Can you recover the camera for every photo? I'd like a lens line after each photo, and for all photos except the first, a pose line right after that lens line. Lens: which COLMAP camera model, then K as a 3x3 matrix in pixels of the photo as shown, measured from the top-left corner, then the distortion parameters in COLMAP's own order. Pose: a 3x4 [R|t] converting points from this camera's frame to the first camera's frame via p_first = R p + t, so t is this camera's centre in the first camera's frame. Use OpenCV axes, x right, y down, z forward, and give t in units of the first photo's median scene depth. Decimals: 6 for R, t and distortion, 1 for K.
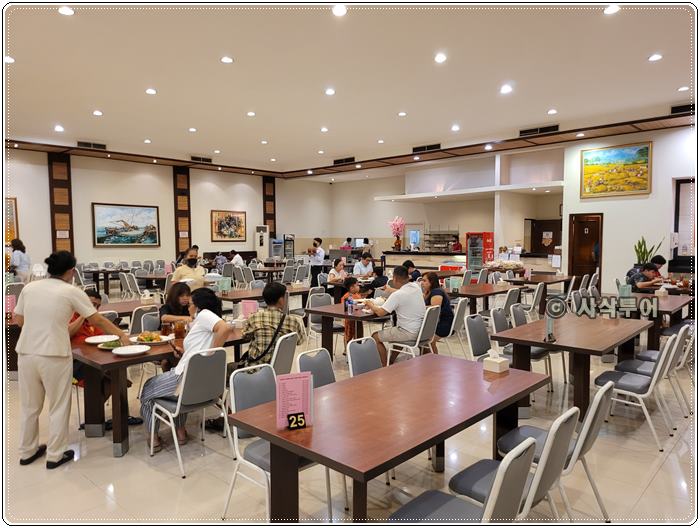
lens RADIAL K [[484.2, 0, 351.4], [0, 484.2, 264.0], [0, 0, 1]] dist [0.053417, -0.056231]
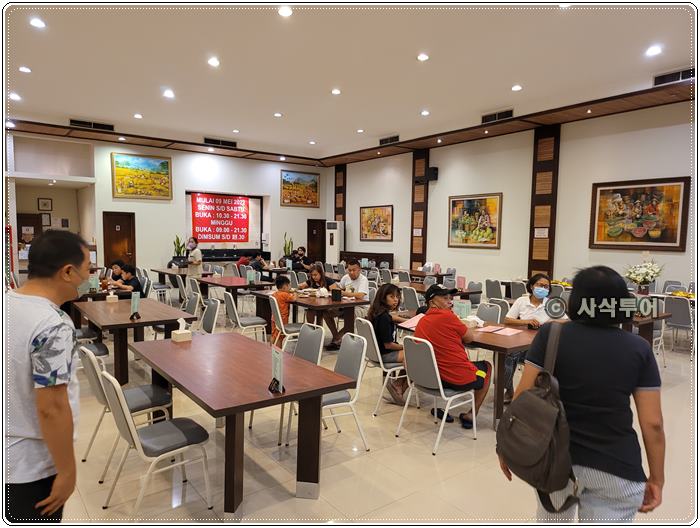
lens RADIAL K [[484.2, 0, 347.7], [0, 484.2, 273.5], [0, 0, 1]] dist [0.053417, -0.056231]
pose [[0.187848, -0.068001, 0.979841, -0.441105], [0.041806, 0.997250, 0.061195, -0.011243], [-0.981308, 0.029468, 0.190174, 0.270237]]
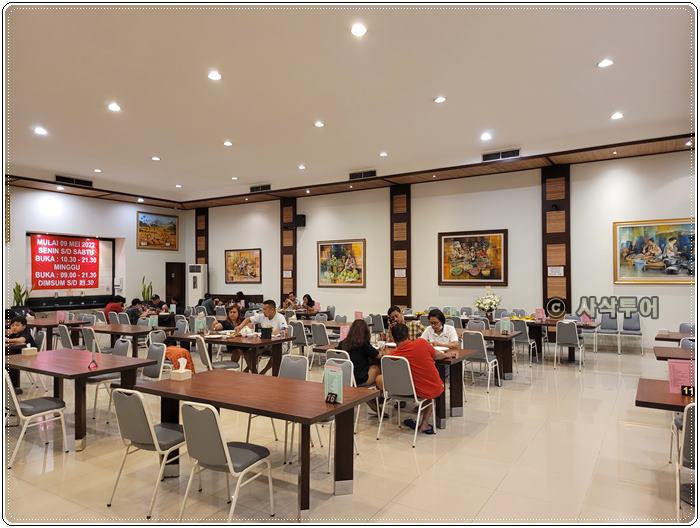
lens RADIAL K [[484.2, 0, 354.3], [0, 484.2, 269.9], [0, 0, 1]] dist [0.053417, -0.056231]
pose [[-0.181222, 0.023436, 0.983163, -0.499829], [0.063003, 0.997939, -0.012176, -0.015914], [-0.981422, 0.059735, -0.182325, 0.366483]]
